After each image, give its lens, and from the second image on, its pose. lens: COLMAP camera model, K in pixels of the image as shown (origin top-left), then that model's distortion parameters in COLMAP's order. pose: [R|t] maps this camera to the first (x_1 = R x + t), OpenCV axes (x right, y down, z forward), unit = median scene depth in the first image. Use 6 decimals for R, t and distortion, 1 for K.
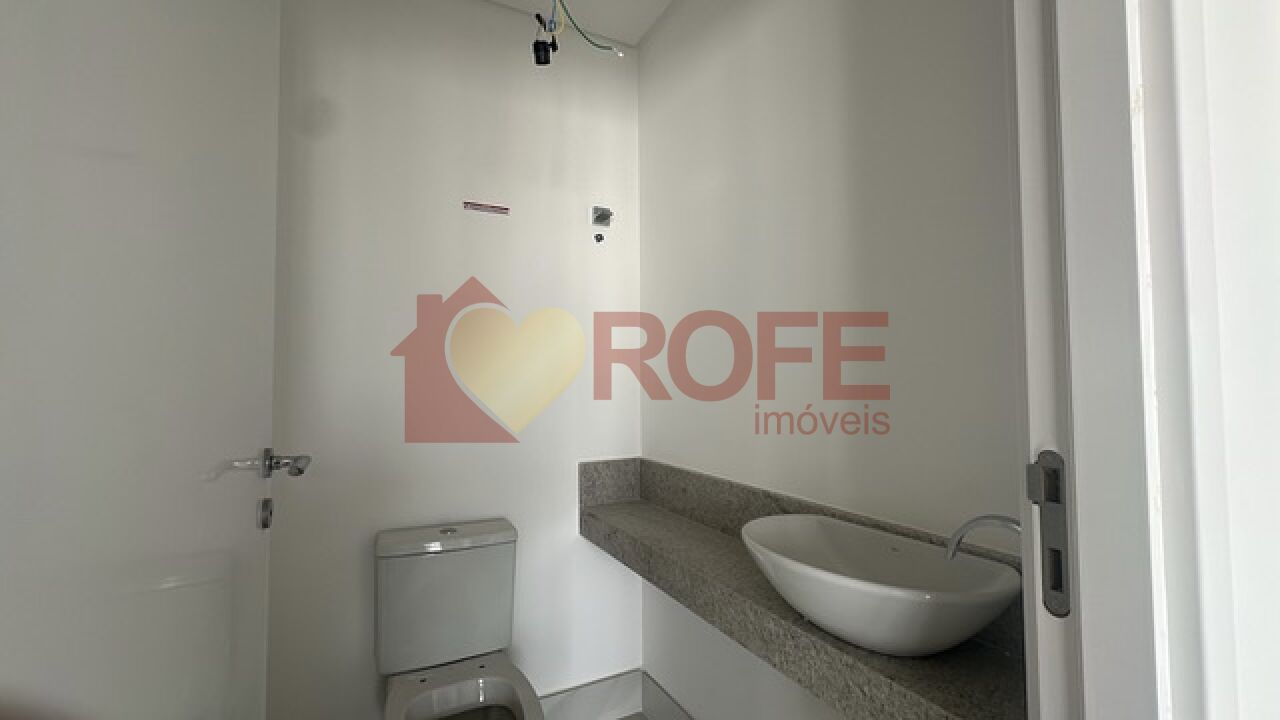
lens RADIAL K [[536.1, 0, 641.1], [0, 536.1, 360.7], [0, 0, 1]] dist [-0.001344, -0.000002]
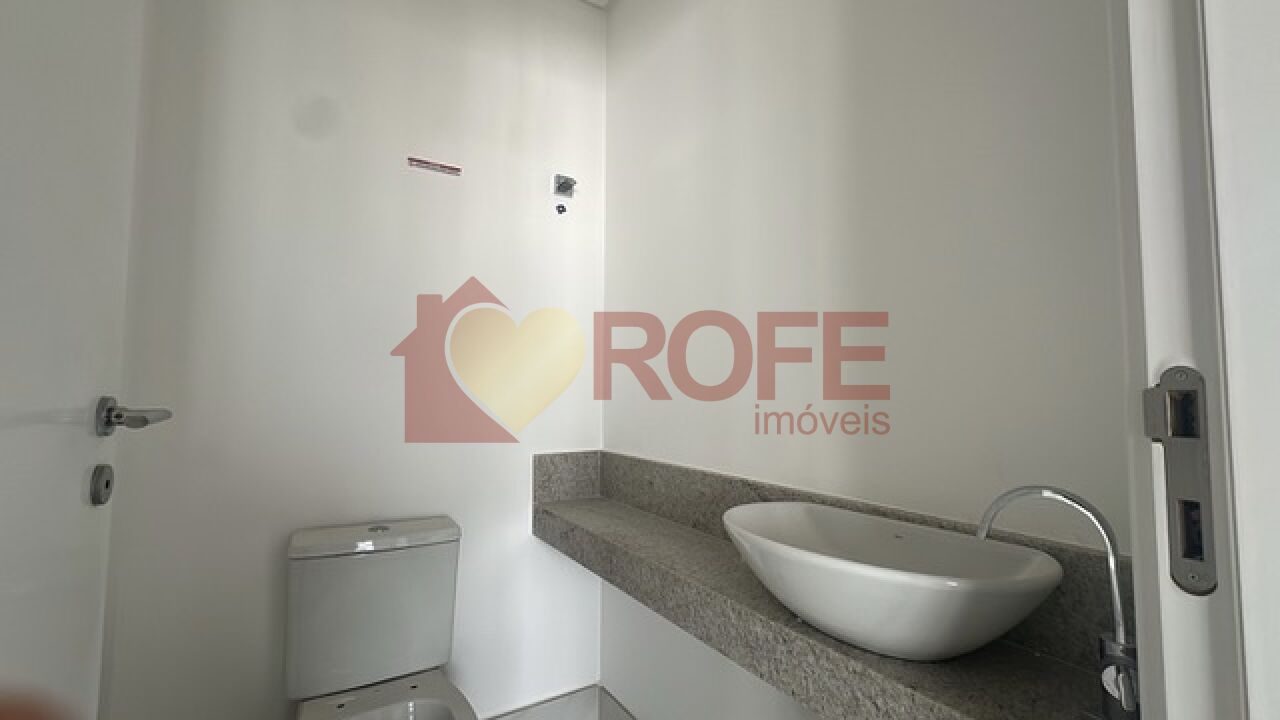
lens RADIAL K [[536.1, 0, 641.1], [0, 536.1, 360.7], [0, 0, 1]] dist [-0.001344, -0.000002]
pose [[0.996936, 0.017661, 0.076202, -0.011493], [-0.016078, 0.999643, -0.021346, 0.077503], [-0.076552, 0.020056, 0.996864, 0.135198]]
